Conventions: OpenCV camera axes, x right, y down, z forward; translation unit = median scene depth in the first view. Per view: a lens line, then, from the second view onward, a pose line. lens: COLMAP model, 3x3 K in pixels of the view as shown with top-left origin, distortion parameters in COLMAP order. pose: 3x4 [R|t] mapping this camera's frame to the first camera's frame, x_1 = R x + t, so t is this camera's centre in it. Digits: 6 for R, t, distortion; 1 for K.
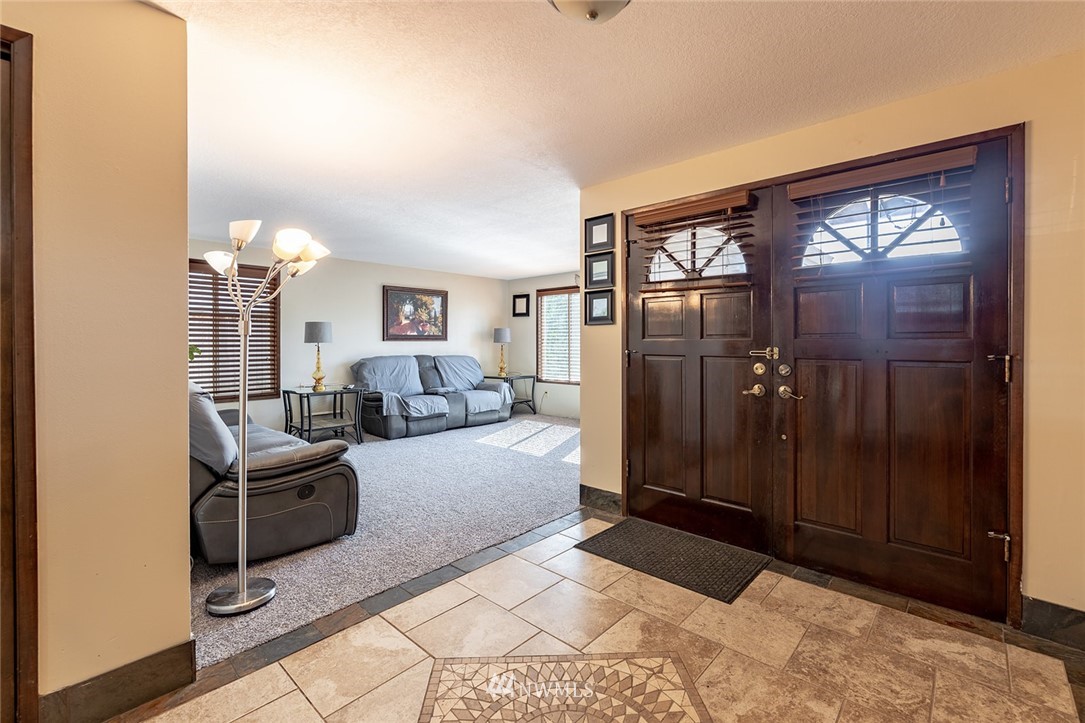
lens RADIAL K [[473.3, 0, 540.8], [0, 473.3, 349.4], [0, 0, 1]] dist [0.001104, 0.000105]
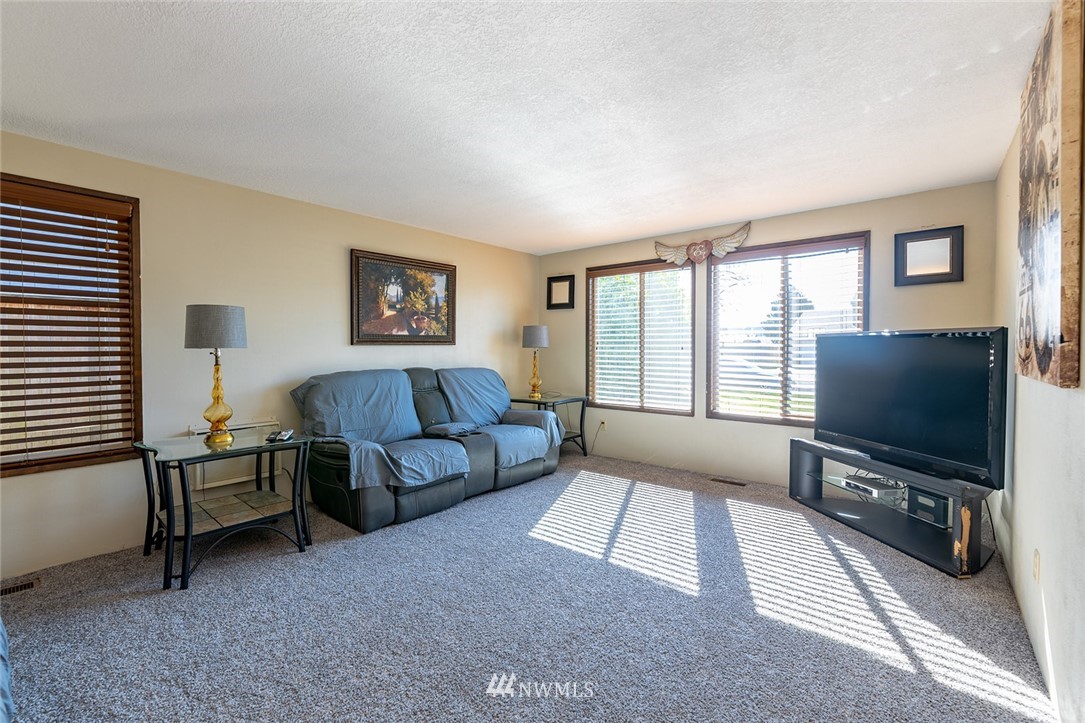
lens RADIAL K [[469.5, 0, 536.1], [0, 469.5, 352.1], [0, 0, 1]] dist [-0.000709, -0.000061]
pose [[0.998855, -0.002427, 0.047789, -0.127549], [0.002707, 0.999980, -0.005793, -0.004708], [-0.047774, 0.005916, 0.998841, 0.393417]]
